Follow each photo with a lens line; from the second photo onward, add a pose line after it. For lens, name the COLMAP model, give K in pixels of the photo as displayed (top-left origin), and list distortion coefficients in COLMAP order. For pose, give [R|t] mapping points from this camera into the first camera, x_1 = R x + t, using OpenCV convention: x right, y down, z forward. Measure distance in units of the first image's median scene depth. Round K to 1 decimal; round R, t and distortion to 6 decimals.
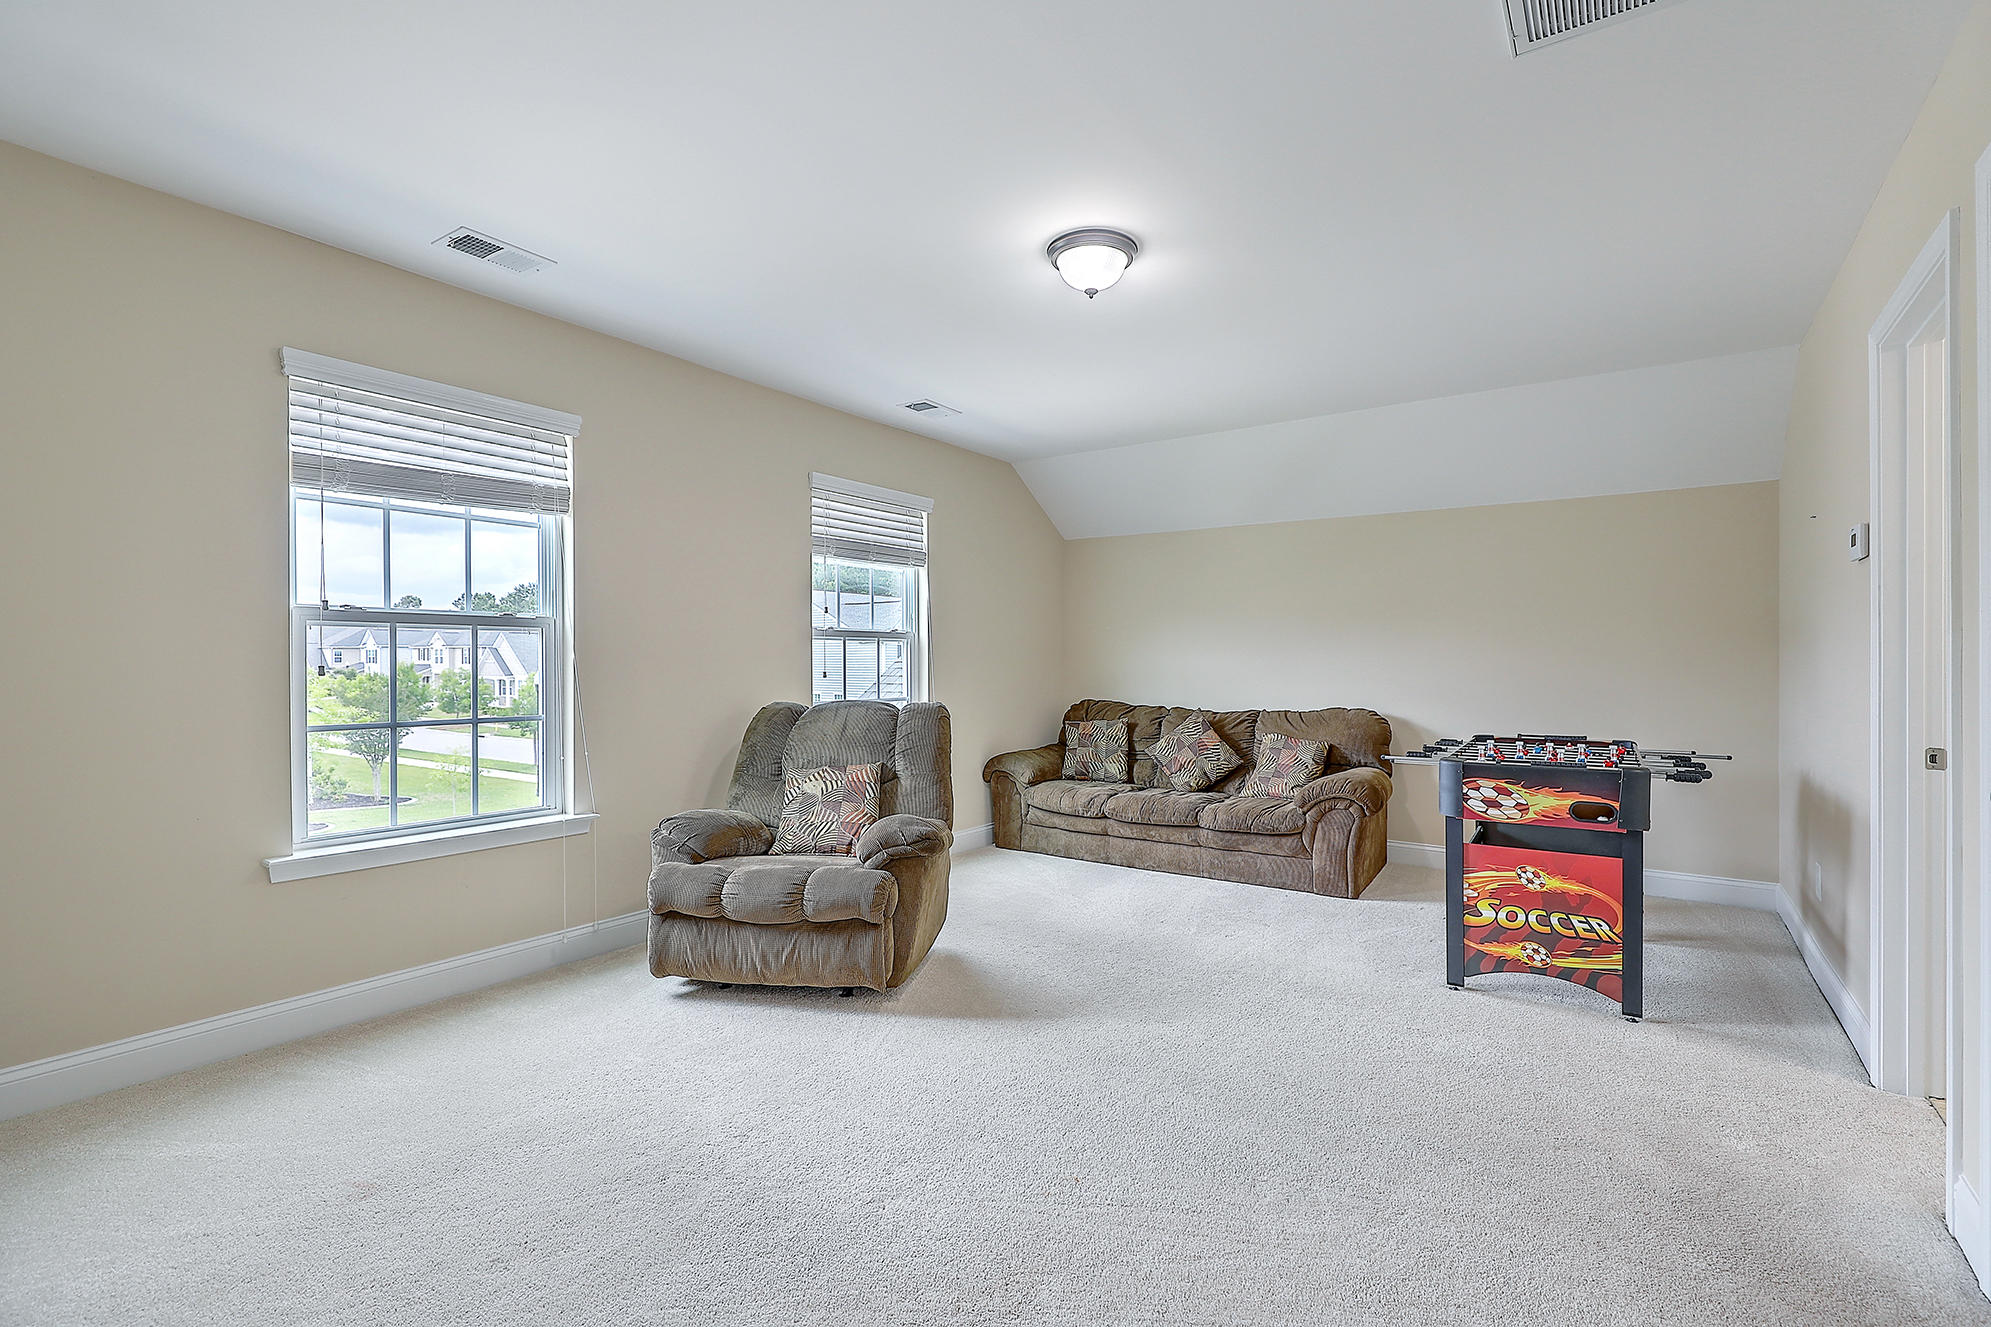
lens RADIAL K [[904.4, 0, 993.0], [0, 904.4, 662.1], [0, 0, 1]] dist [-0.000329, 0.000759]
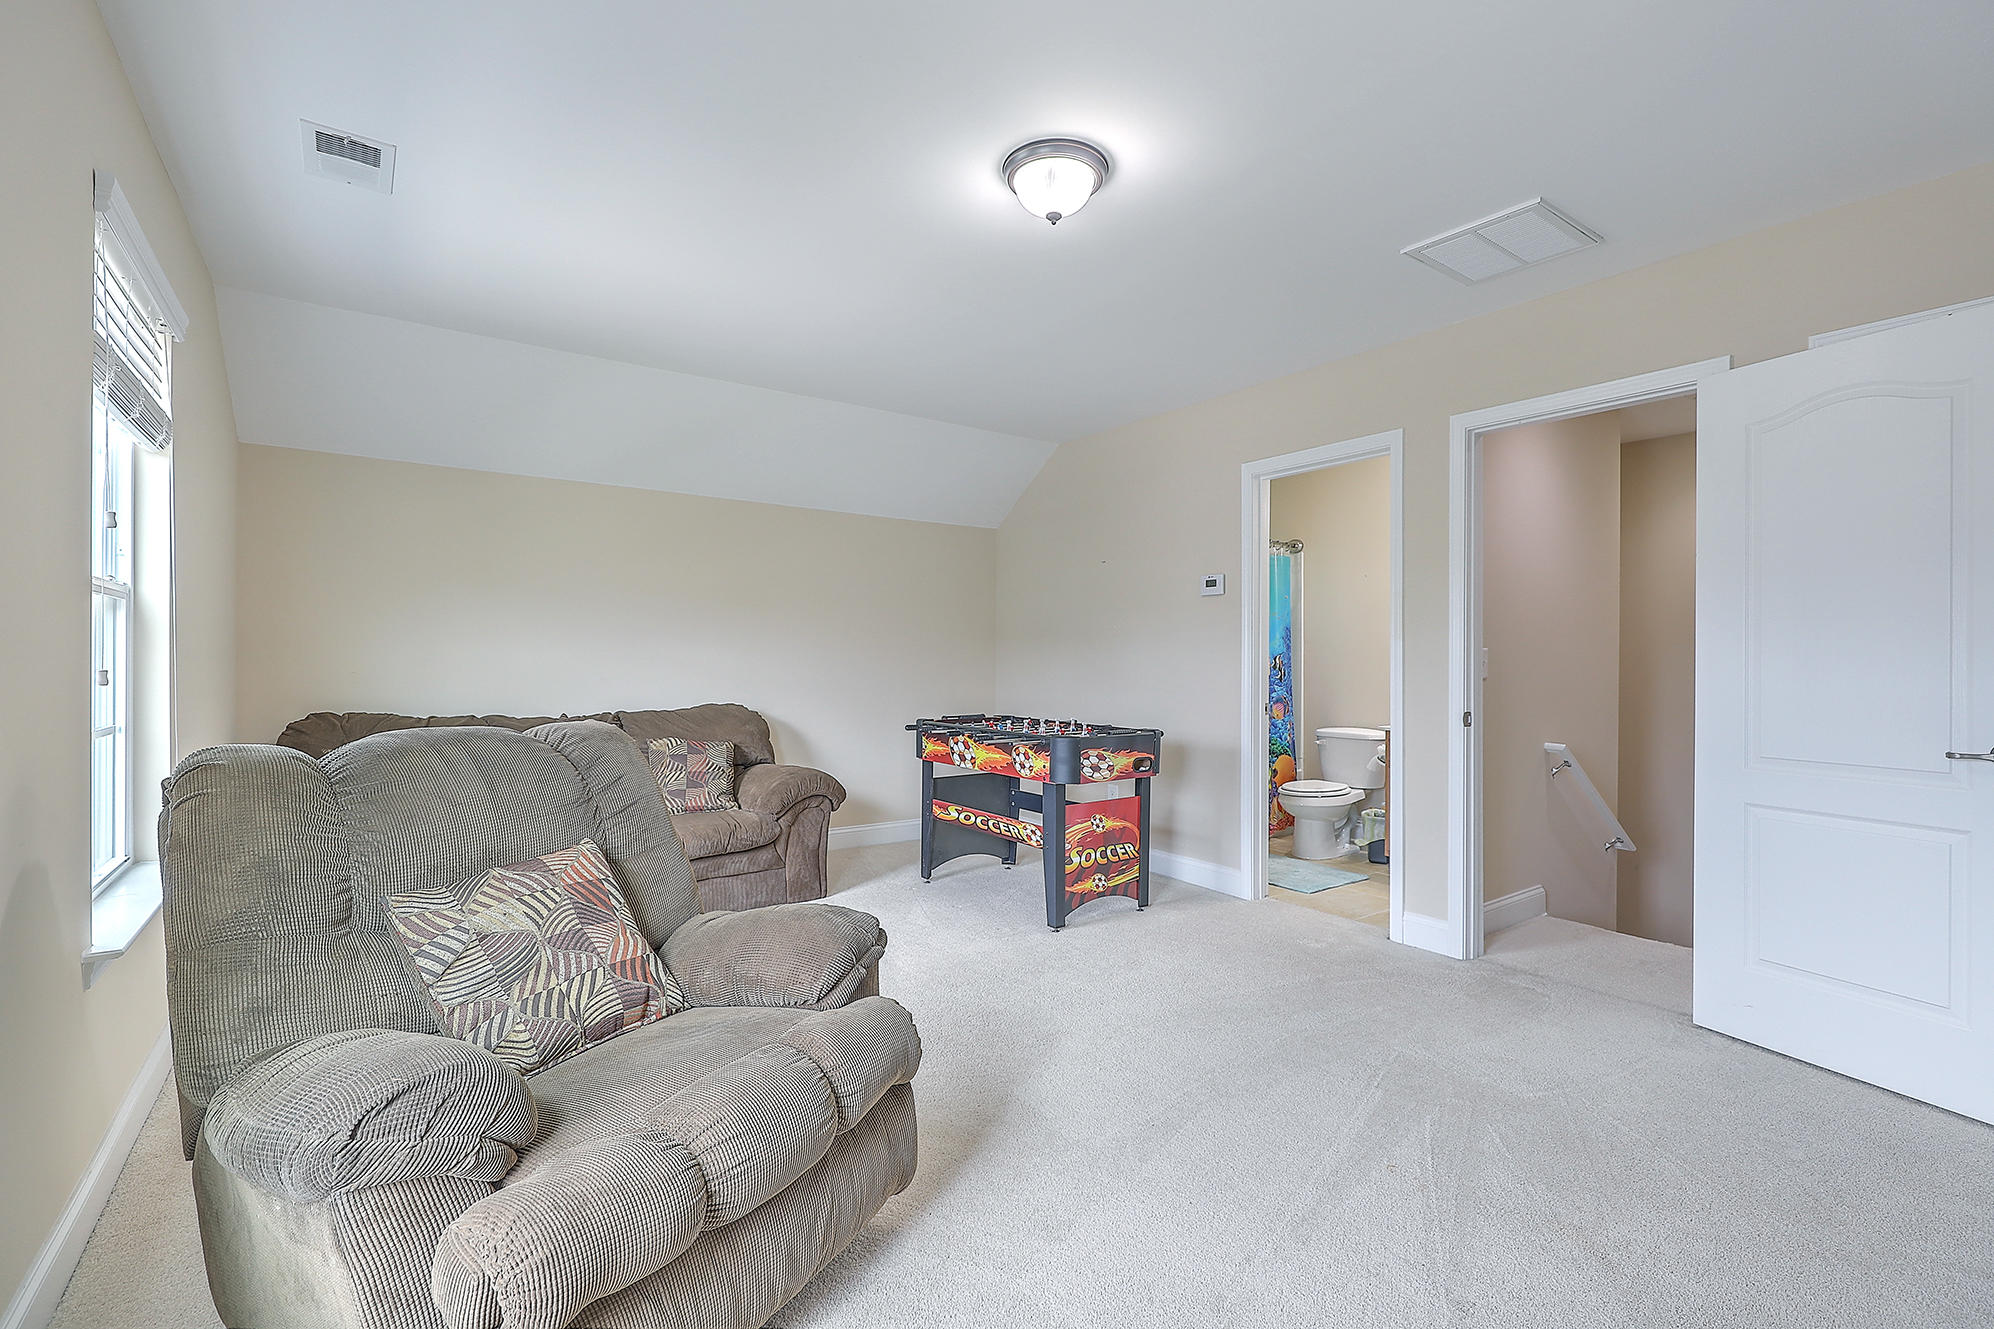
lens RADIAL K [[905.8, 0, 1001.1], [0, 905.8, 662.4], [0, 0, 1]] dist [-0.000329, 0.000759]
pose [[0.319034, -0.003426, 0.947737, -0.652093], [-0.001460, 0.999991, 0.004107, 0.006564], [-0.947742, -0.002693, 0.319026, 0.716027]]
